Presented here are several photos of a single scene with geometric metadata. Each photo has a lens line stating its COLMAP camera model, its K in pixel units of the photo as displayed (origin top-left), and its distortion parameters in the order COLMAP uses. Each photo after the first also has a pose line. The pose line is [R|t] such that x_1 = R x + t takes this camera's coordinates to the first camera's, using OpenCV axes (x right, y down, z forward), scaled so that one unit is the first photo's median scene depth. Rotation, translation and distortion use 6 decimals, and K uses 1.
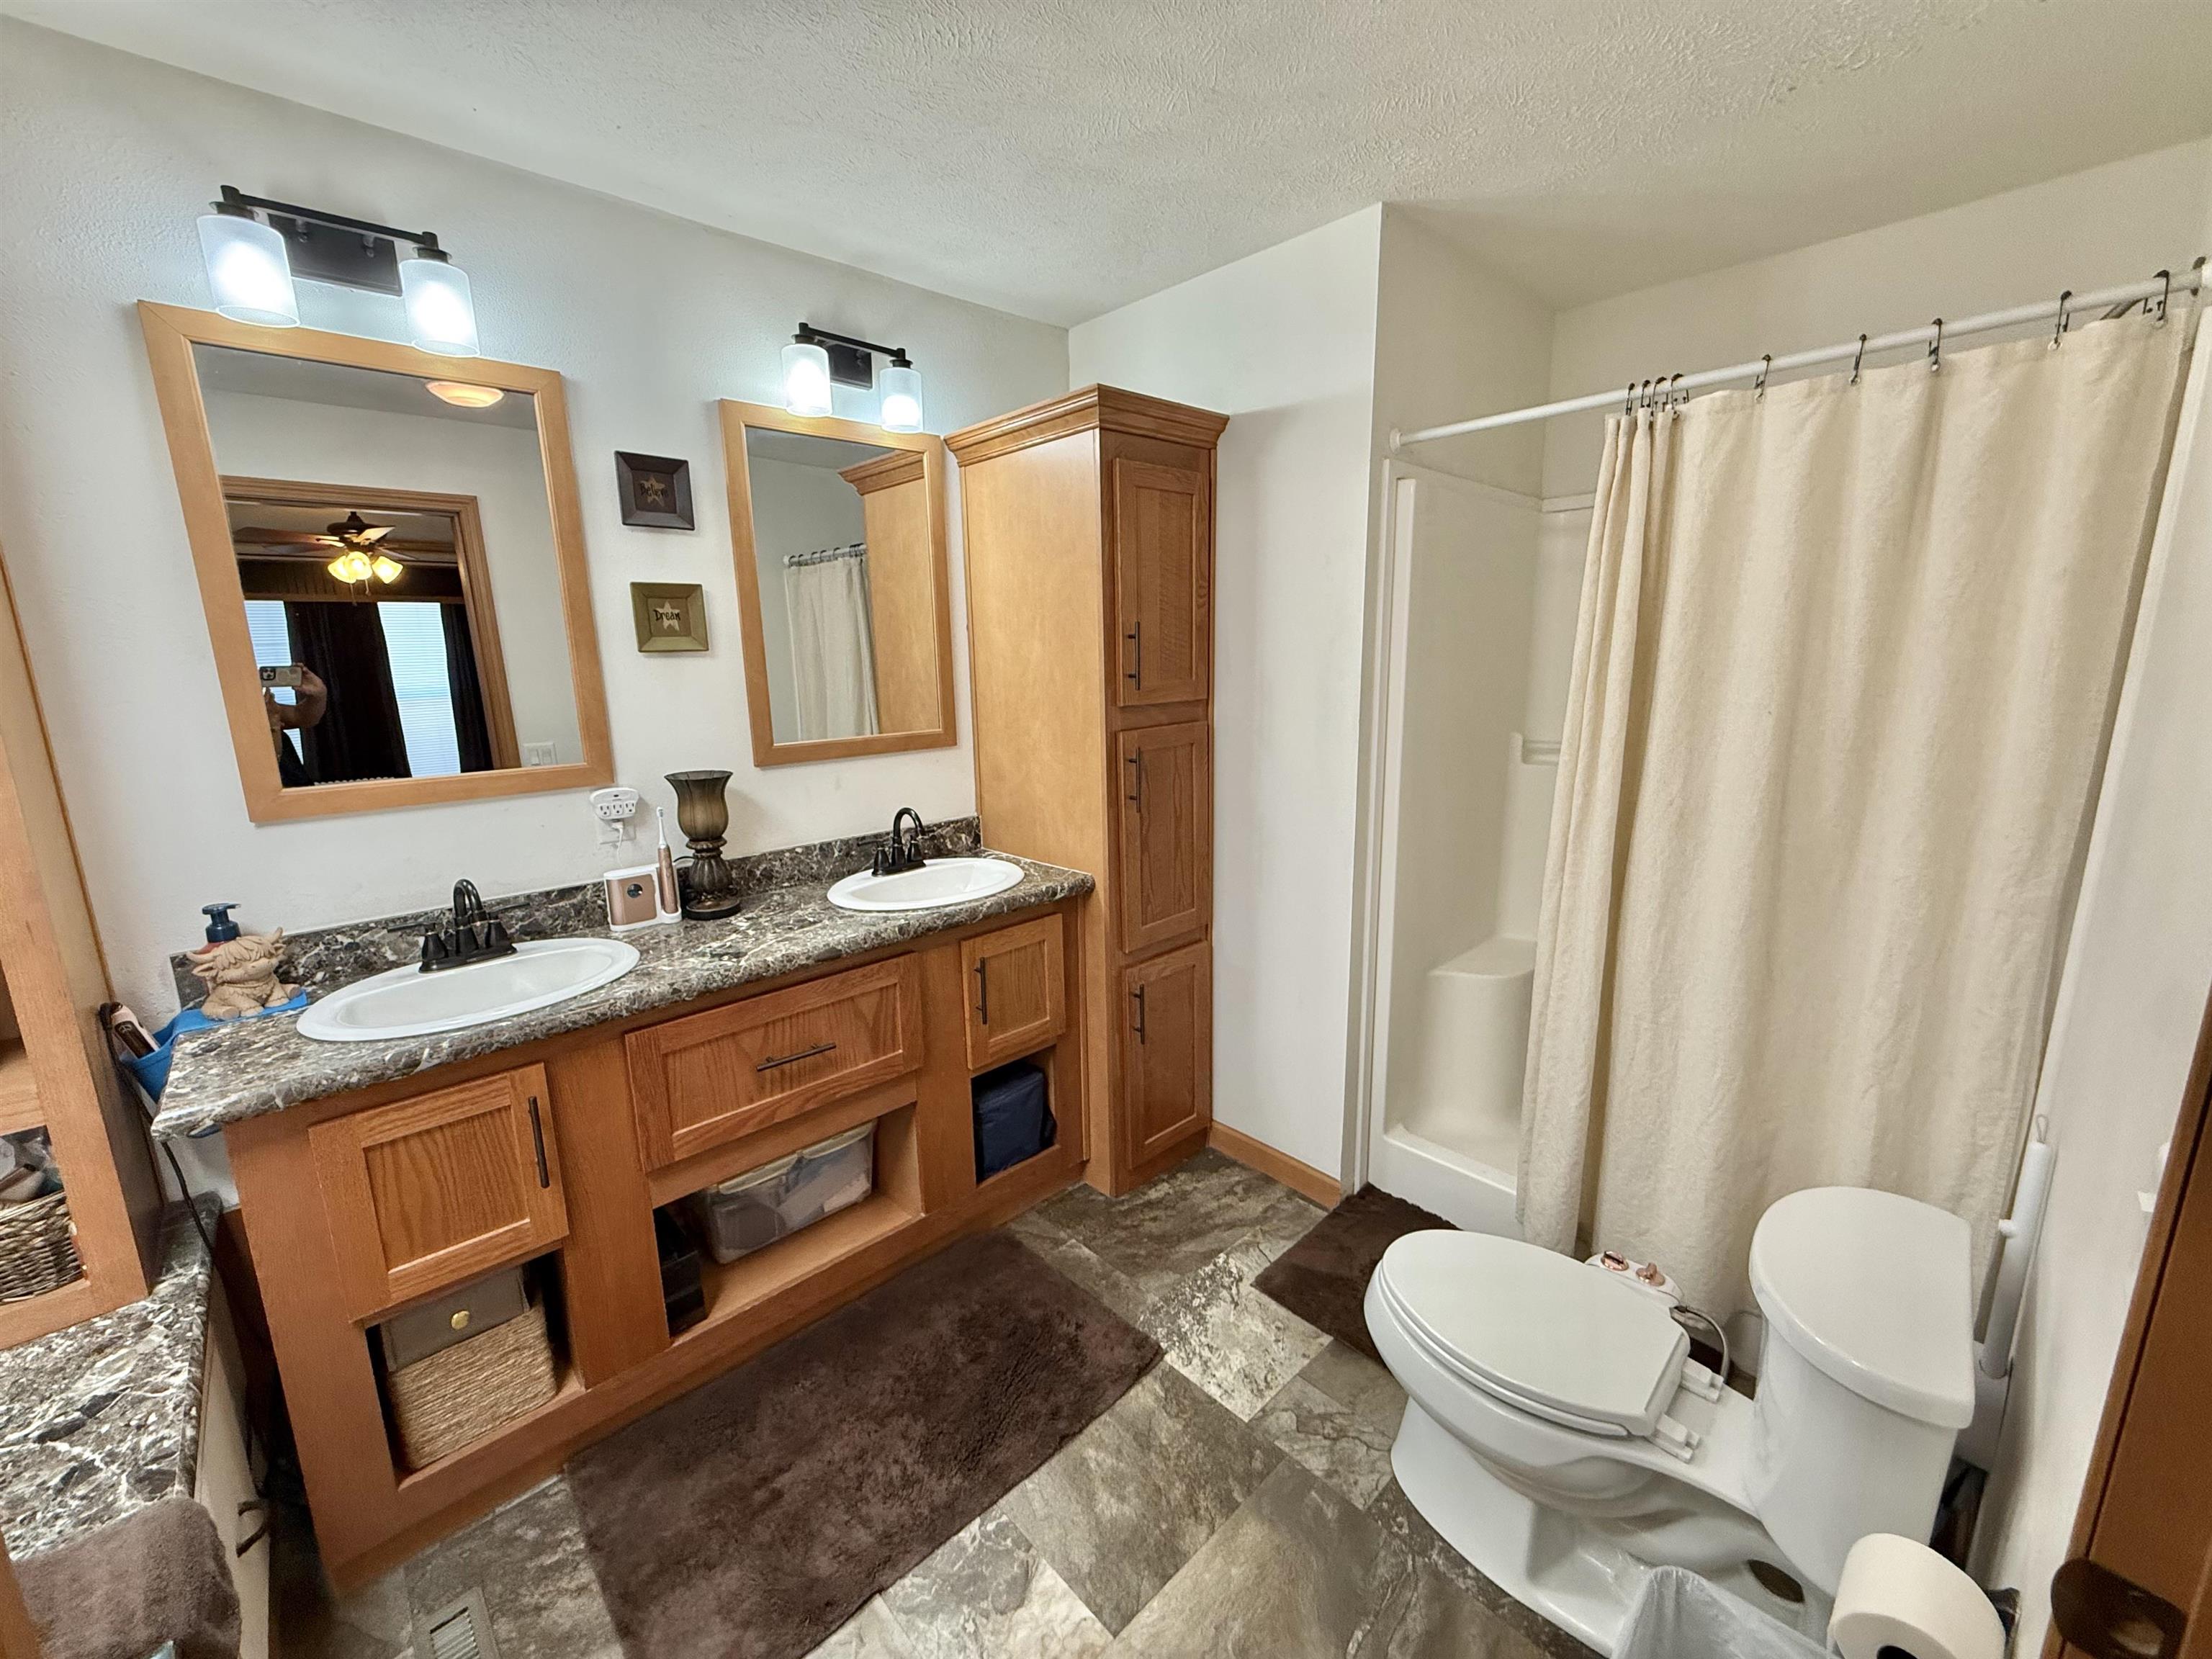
lens RADIAL K [[878.5, 0, 1099.8], [0, 878.5, 826.1], [0, 0, 1]] dist [-0.005160, 0.000134]
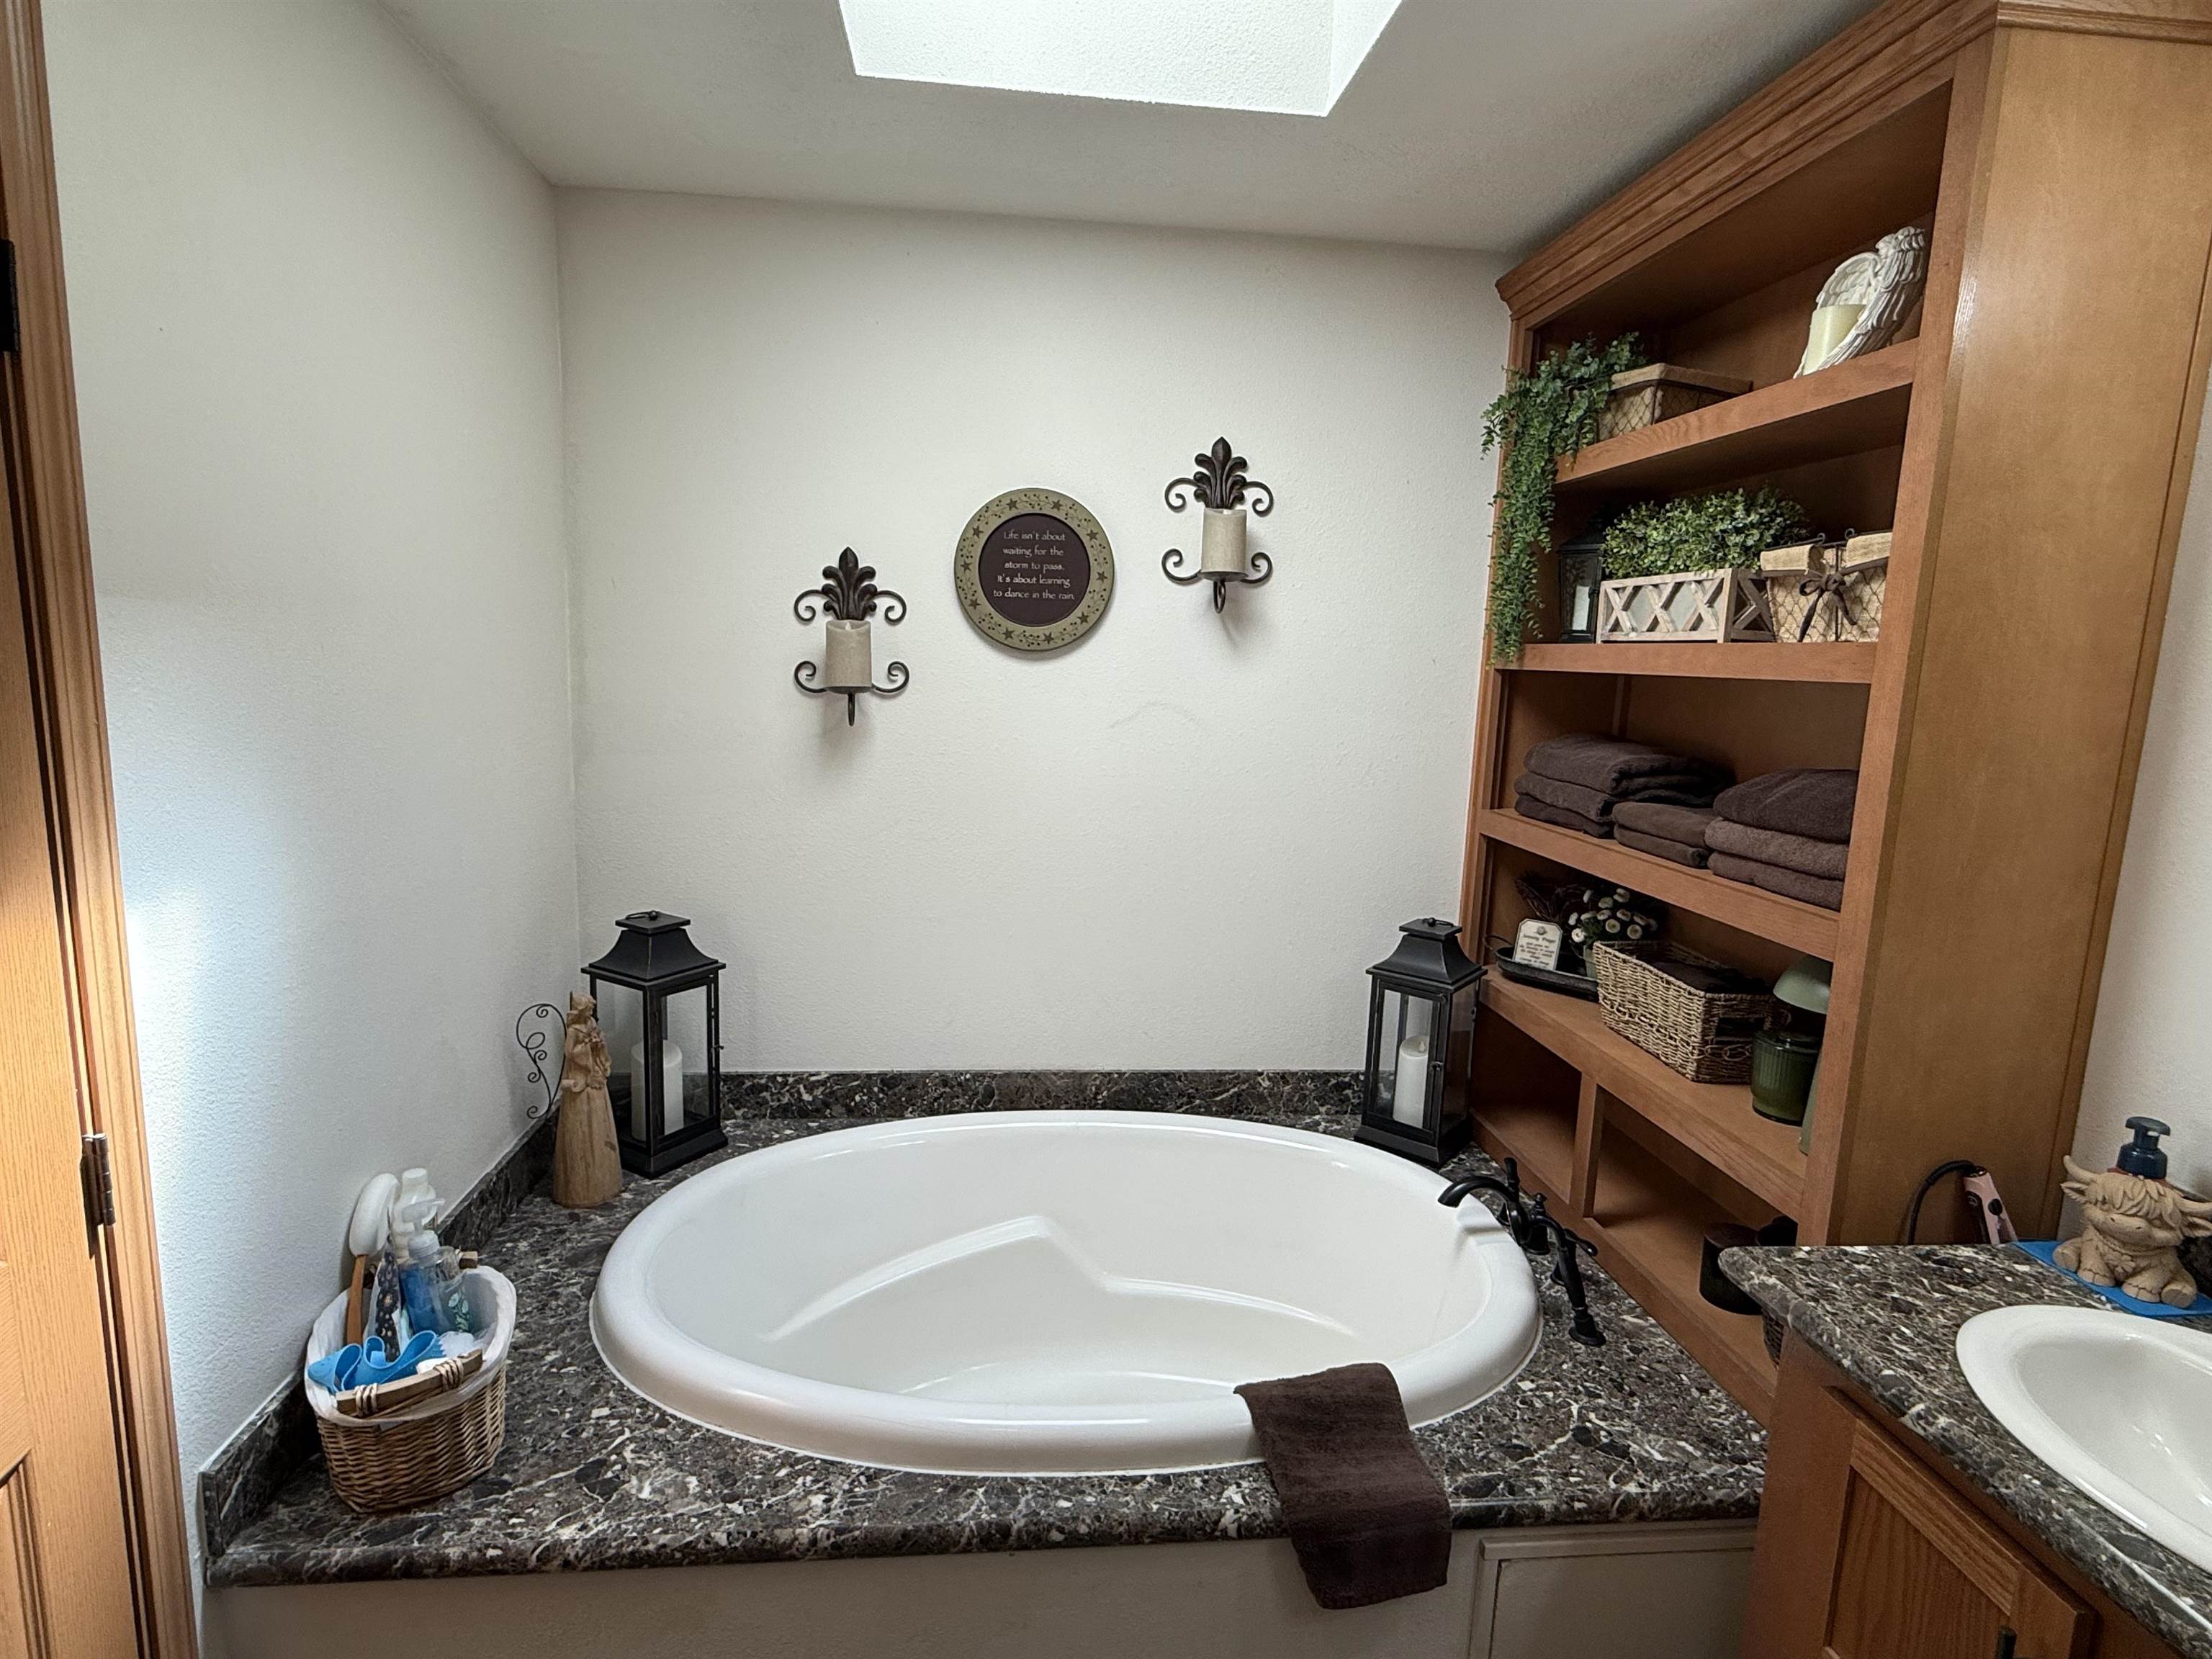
lens RADIAL K [[1157.4, 0, 1094.1], [0, 1157.4, 833.1], [0, 0, 1]] dist [-0.005026, -0.000199]
pose [[-0.609737, 0.120991, -0.783315, 0.170541], [-0.177630, 0.942283, 0.283814, -0.247688], [0.772443, 0.312192, -0.553053, 0.863992]]
